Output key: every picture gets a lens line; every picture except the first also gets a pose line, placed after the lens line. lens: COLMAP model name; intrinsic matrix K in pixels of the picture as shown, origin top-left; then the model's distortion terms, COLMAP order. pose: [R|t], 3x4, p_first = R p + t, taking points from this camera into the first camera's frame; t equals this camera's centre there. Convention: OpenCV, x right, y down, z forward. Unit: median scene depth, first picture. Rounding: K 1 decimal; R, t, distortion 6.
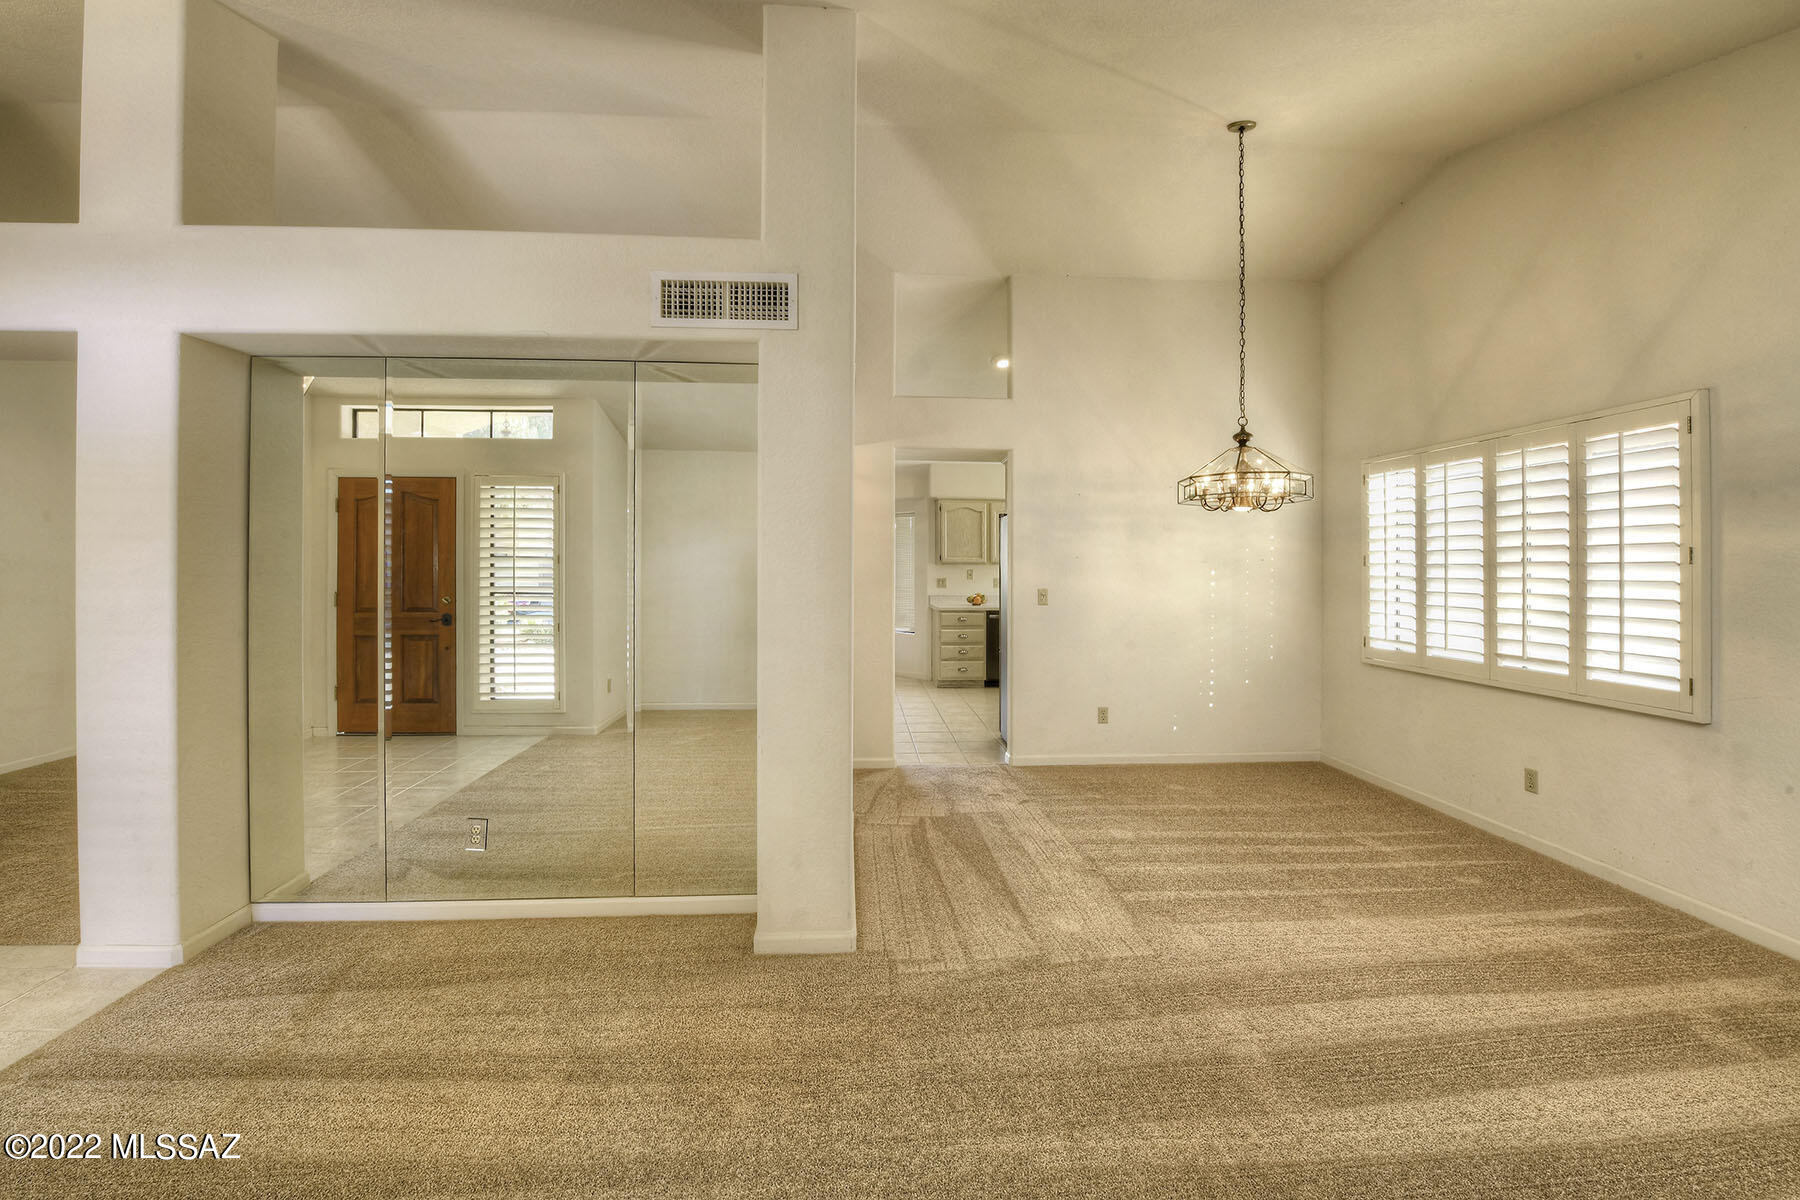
lens RADIAL K [[749.2, 0, 901.1], [0, 749.2, 579.1], [0, 0, 1]] dist [-0.023334, -0.000502]
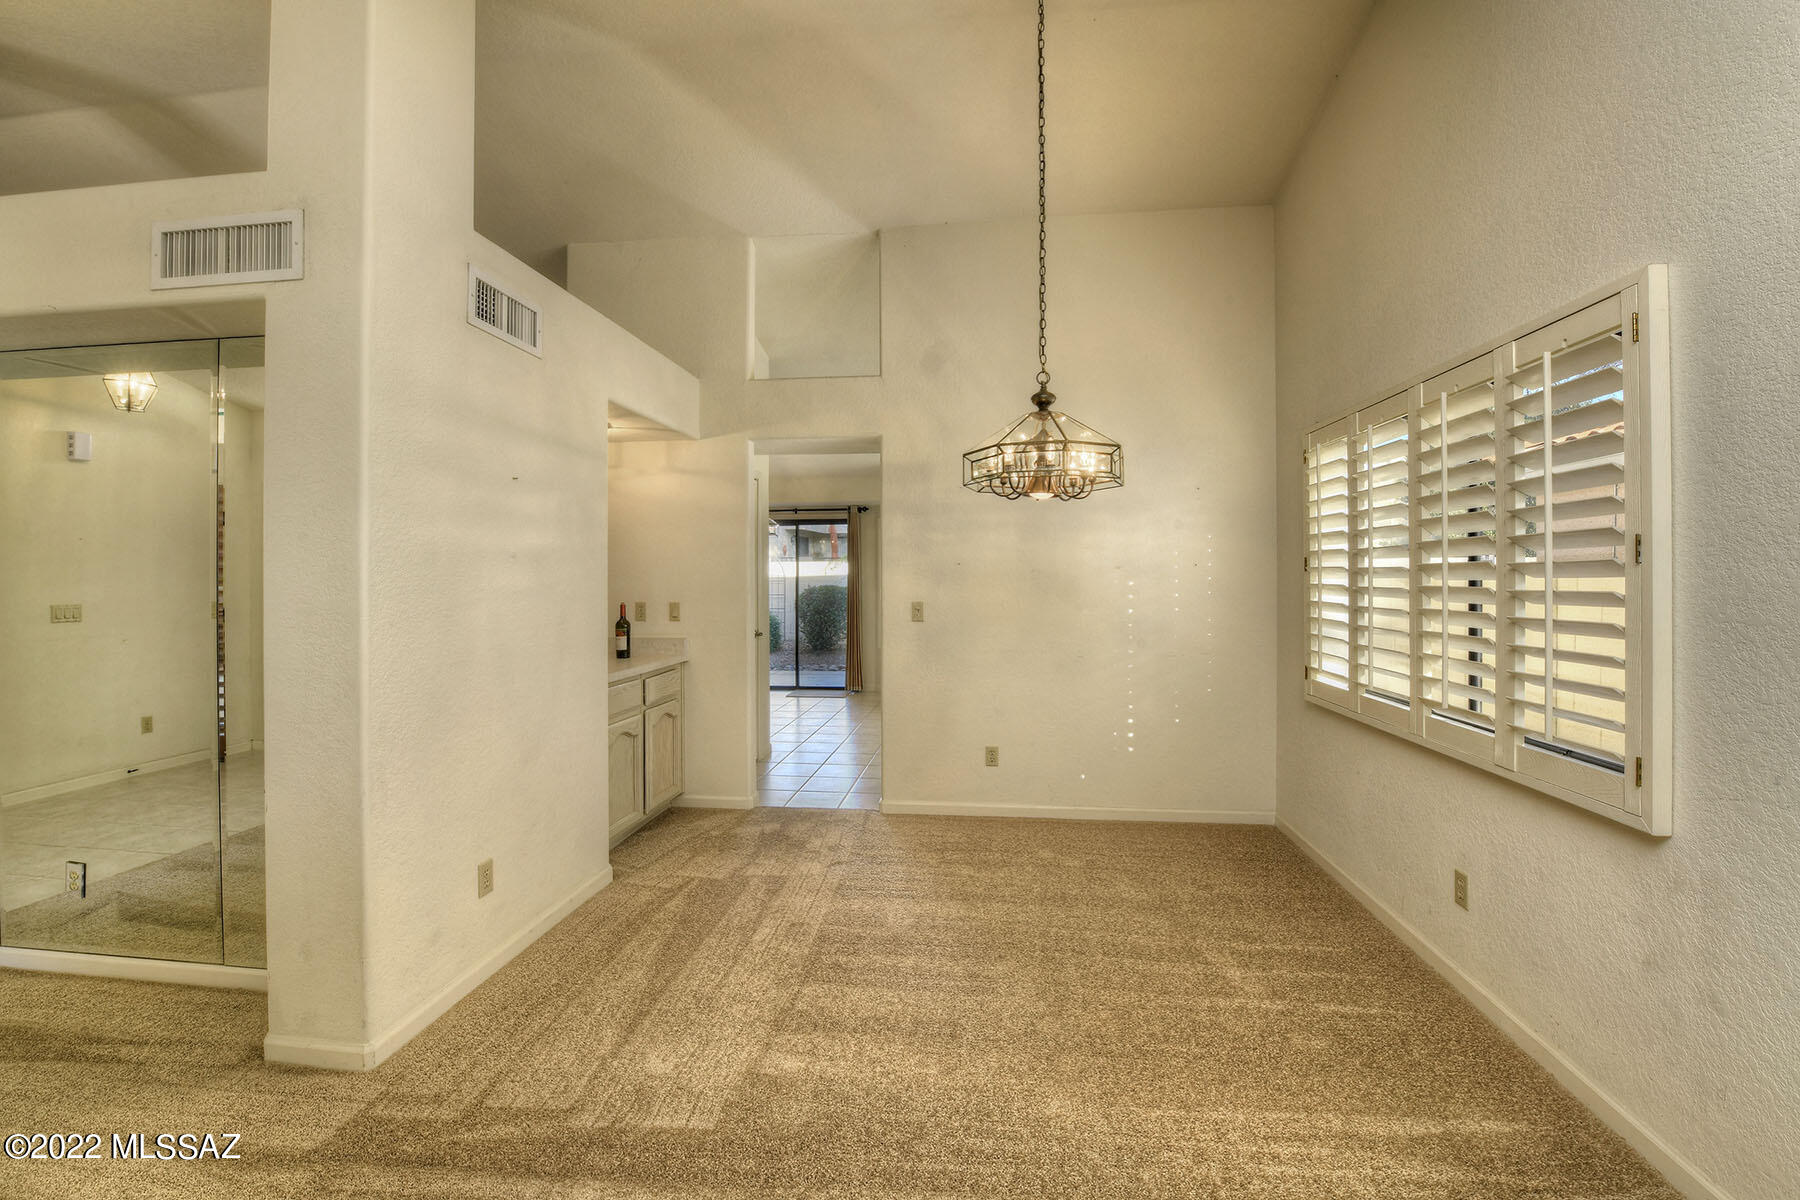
lens RADIAL K [[757.1, 0, 926.7], [0, 757.1, 588.3], [0, 0, 1]] dist [-0.023934, 0.000556]
pose [[0.987237, -0.003793, -0.159214, 0.463203], [0.003583, 0.999992, -0.001606, -0.001222], [0.159219, 0.001015, 0.987243, 0.238610]]
